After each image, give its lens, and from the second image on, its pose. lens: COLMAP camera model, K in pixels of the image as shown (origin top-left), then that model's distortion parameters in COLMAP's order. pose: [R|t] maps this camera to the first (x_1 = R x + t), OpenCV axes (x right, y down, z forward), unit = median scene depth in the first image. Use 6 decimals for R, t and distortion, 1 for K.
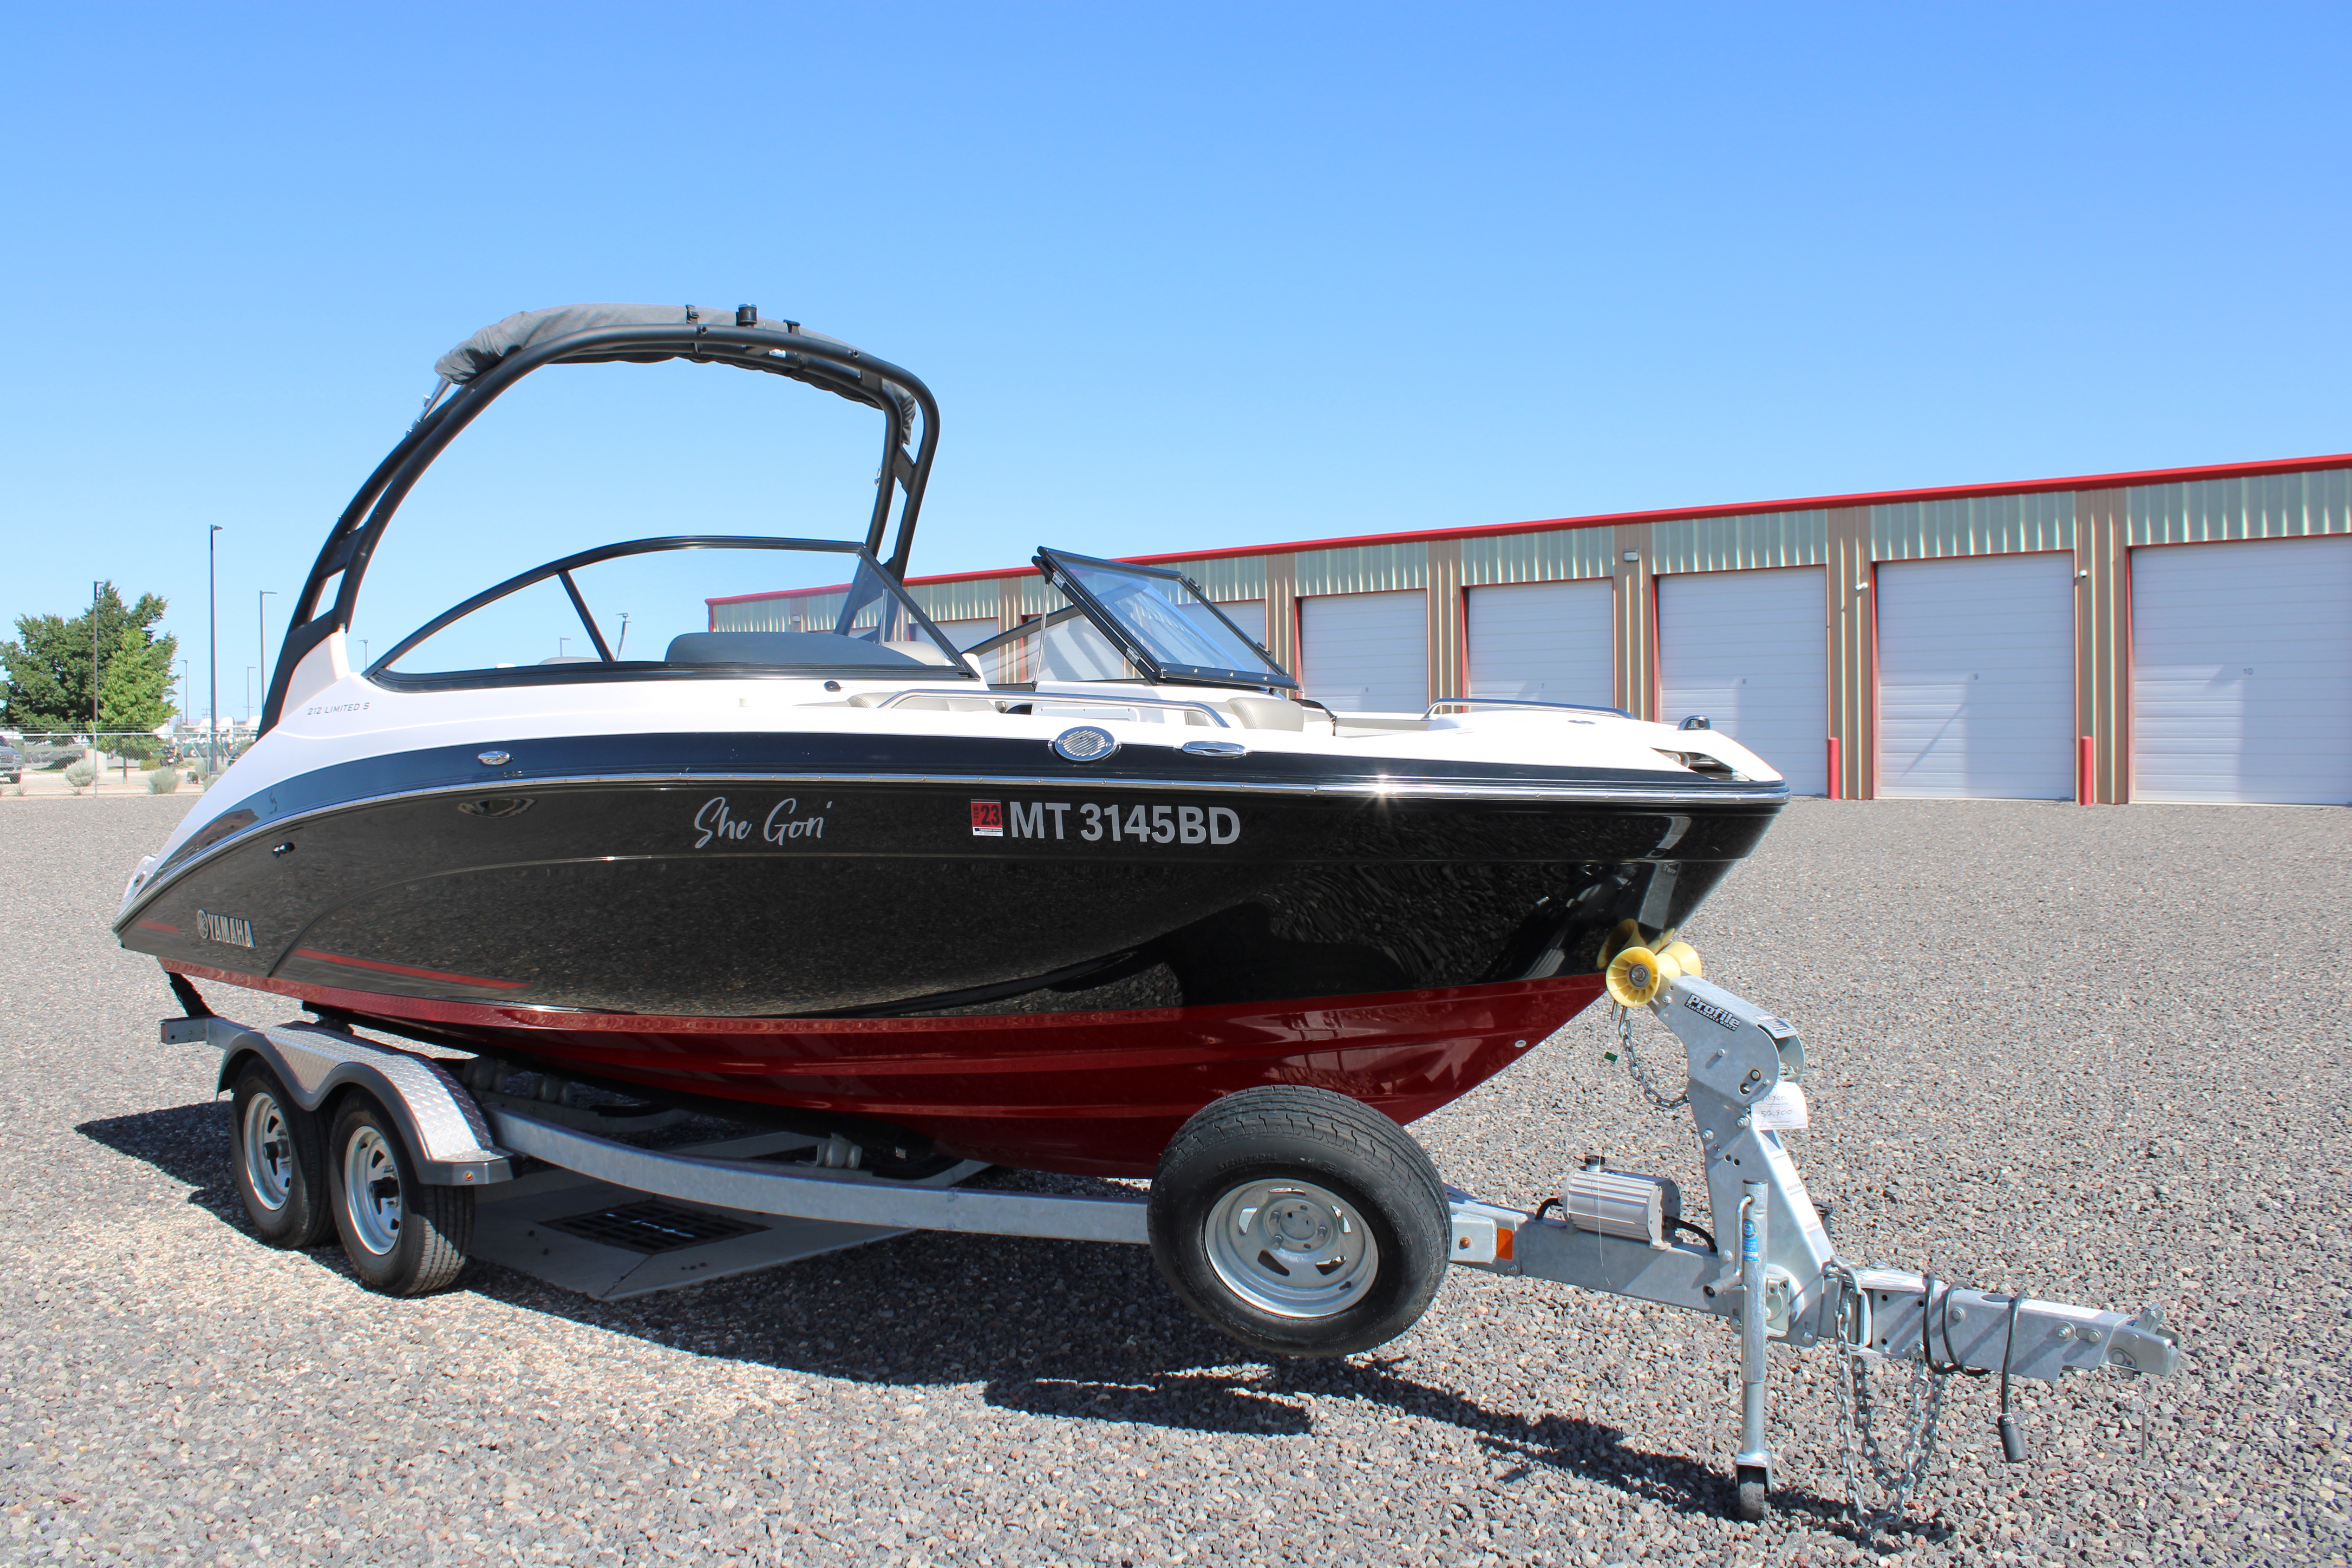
lens RADIAL K [[2011.3, 0, 1154.7], [0, 2011.3, 804.2], [0, 0, 1]] dist [-0.112199, 0.091783]
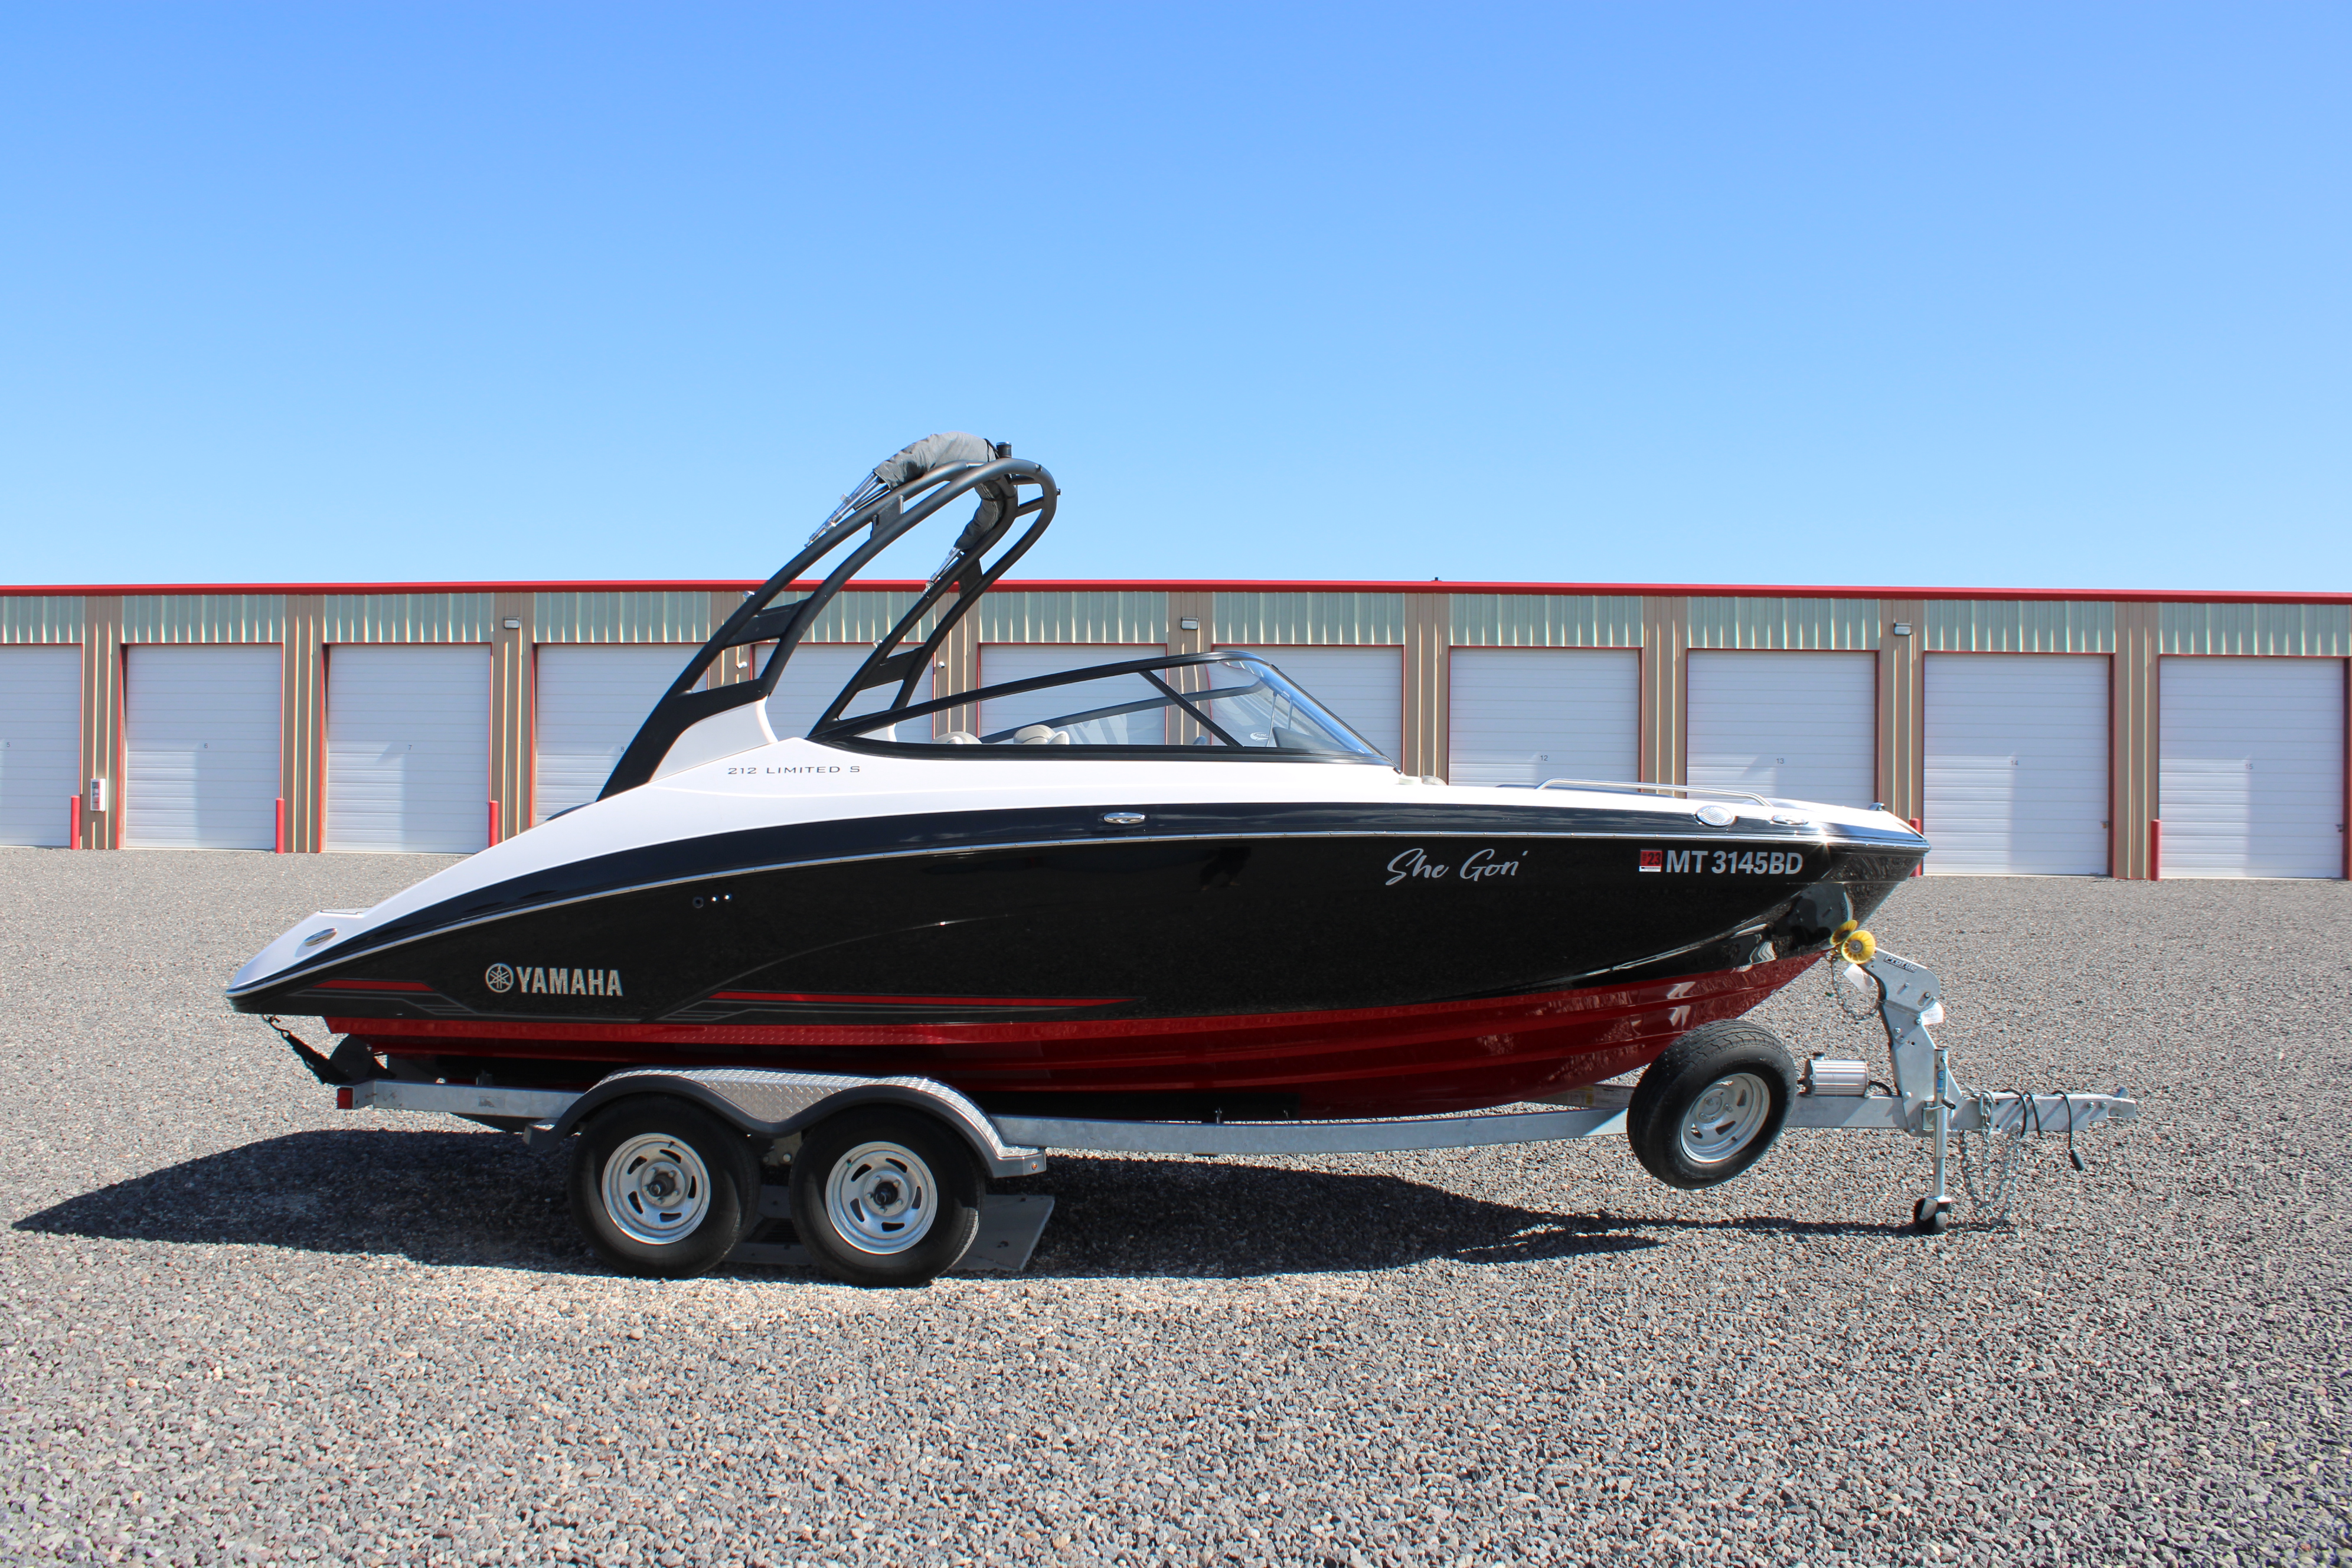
lens RADIAL K [[2011.3, 0, 1183.7], [0, 2011.3, 784.9], [0, 0, 1]] dist [-0.112199, 0.091783]
pose [[0.776117, 0.020278, 0.630263, -1.294361], [0.006276, 0.999185, -0.039877, 0.007269], [-0.630558, 0.034905, 0.775357, -0.014004]]
